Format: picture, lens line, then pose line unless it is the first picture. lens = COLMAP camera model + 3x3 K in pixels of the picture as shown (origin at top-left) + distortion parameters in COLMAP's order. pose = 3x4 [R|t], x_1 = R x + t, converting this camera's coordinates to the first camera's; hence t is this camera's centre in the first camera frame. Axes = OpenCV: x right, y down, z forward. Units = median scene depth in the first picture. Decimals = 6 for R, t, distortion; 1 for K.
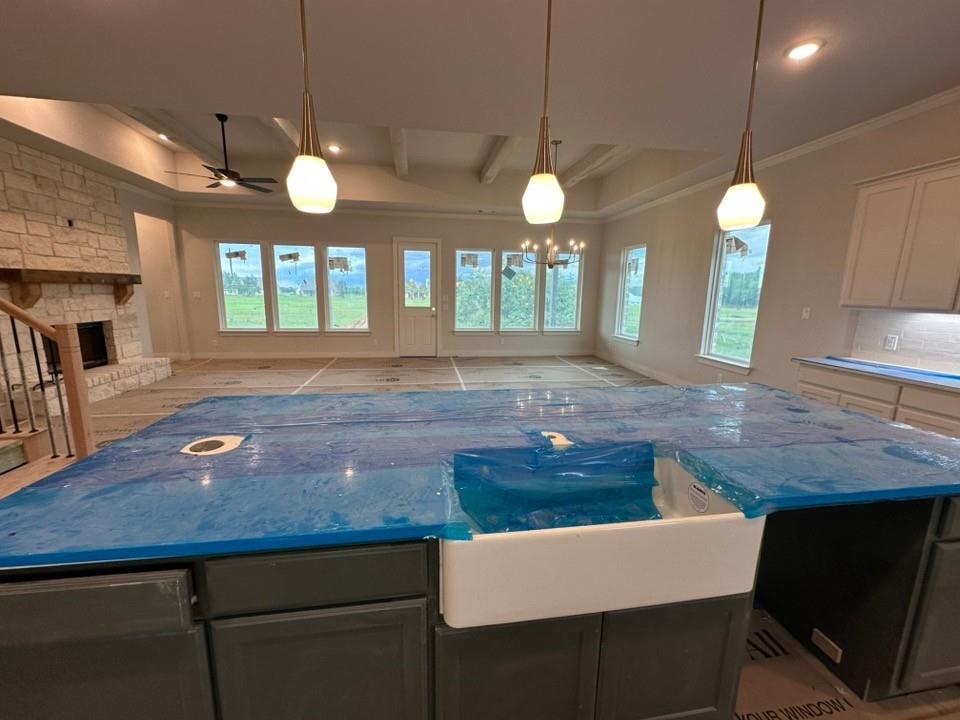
lens RADIAL K [[382.5, 0, 476.5], [0, 382.5, 363.4], [0, 0, 1]] dist [-0.007335, 0.000189]
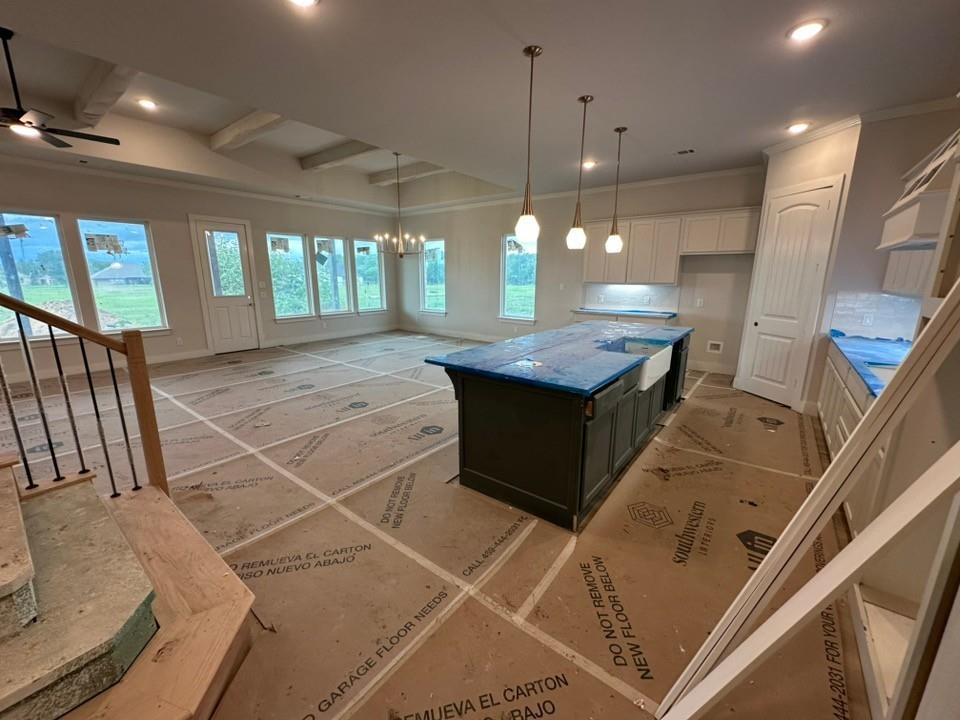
lens RADIAL K [[382.5, 0, 480.6], [0, 382.5, 364.1], [0, 0, 1]] dist [-0.007335, 0.000189]
pose [[0.719608, -0.170178, 0.673204, -0.369372], [0.136247, 0.985262, 0.103424, -0.003310], [-0.680882, 0.017298, 0.732189, -0.046629]]
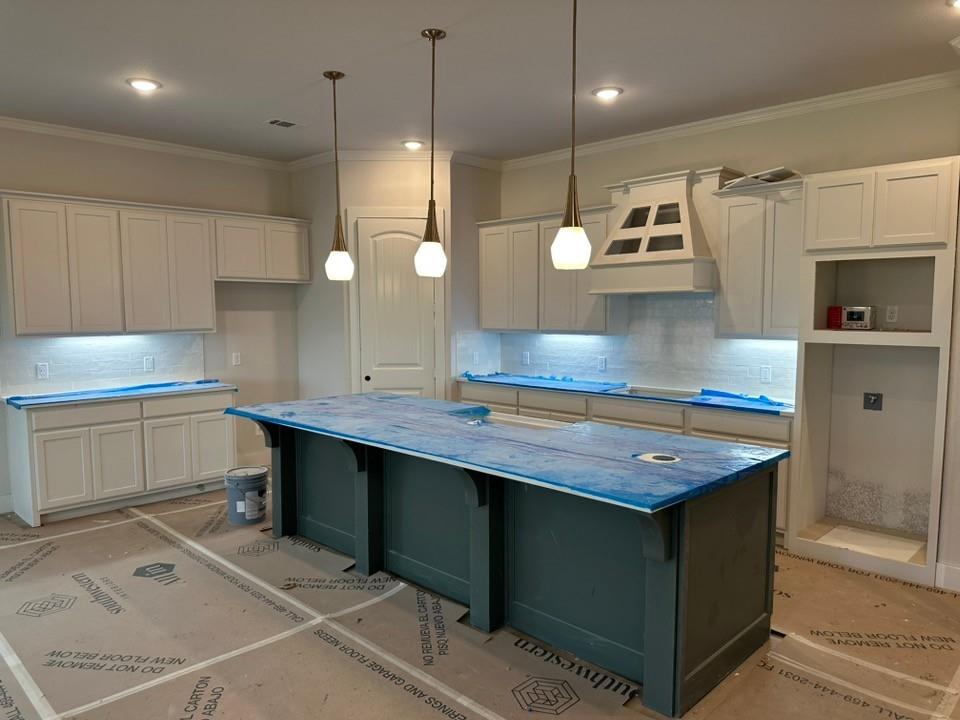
lens RADIAL K [[675.6, 0, 487.9], [0, 675.6, 366.4], [0, 0, 1]] dist [0.047428, 0.001773]
pose [[-0.616009, -0.081845, 0.783476, -0.351943], [0.138107, 0.967962, 0.209704, -0.106512], [-0.775538, 0.237383, -0.584970, 0.454691]]
